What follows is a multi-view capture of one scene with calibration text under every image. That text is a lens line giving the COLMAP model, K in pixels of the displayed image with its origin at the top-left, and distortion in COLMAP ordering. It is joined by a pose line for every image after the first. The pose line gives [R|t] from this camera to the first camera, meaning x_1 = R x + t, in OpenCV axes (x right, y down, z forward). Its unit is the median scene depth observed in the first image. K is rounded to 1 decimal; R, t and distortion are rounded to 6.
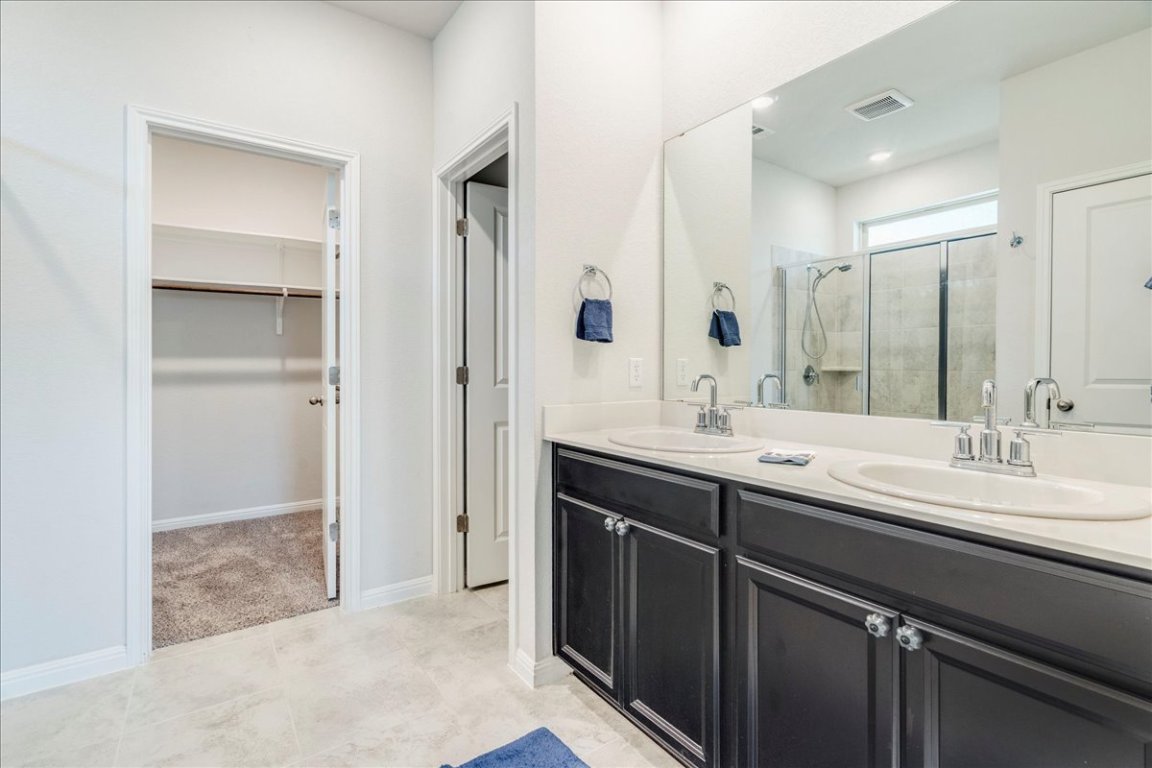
lens RADIAL K [[531.5, 0, 576.0], [0, 531.5, 384.0], [0, 0, 1]] dist [-0.002935, 0.000017]
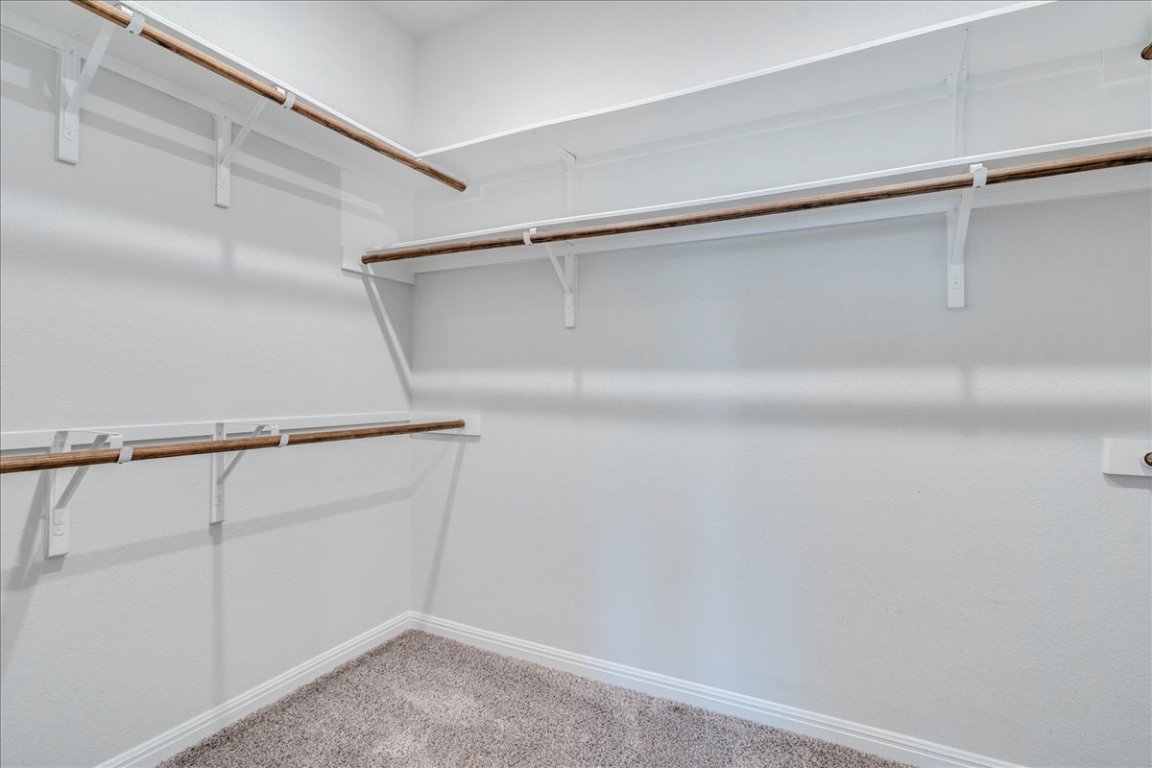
lens RADIAL K [[531.5, 0, 576.0], [0, 531.5, 384.0], [0, 0, 1]] dist [-0.002935, 0.000017]
pose [[0.440389, 0.005174, -0.897792, -0.493555], [-0.037204, 0.999230, -0.012491, -0.032200], [0.897036, 0.038902, 0.440242, 0.866730]]
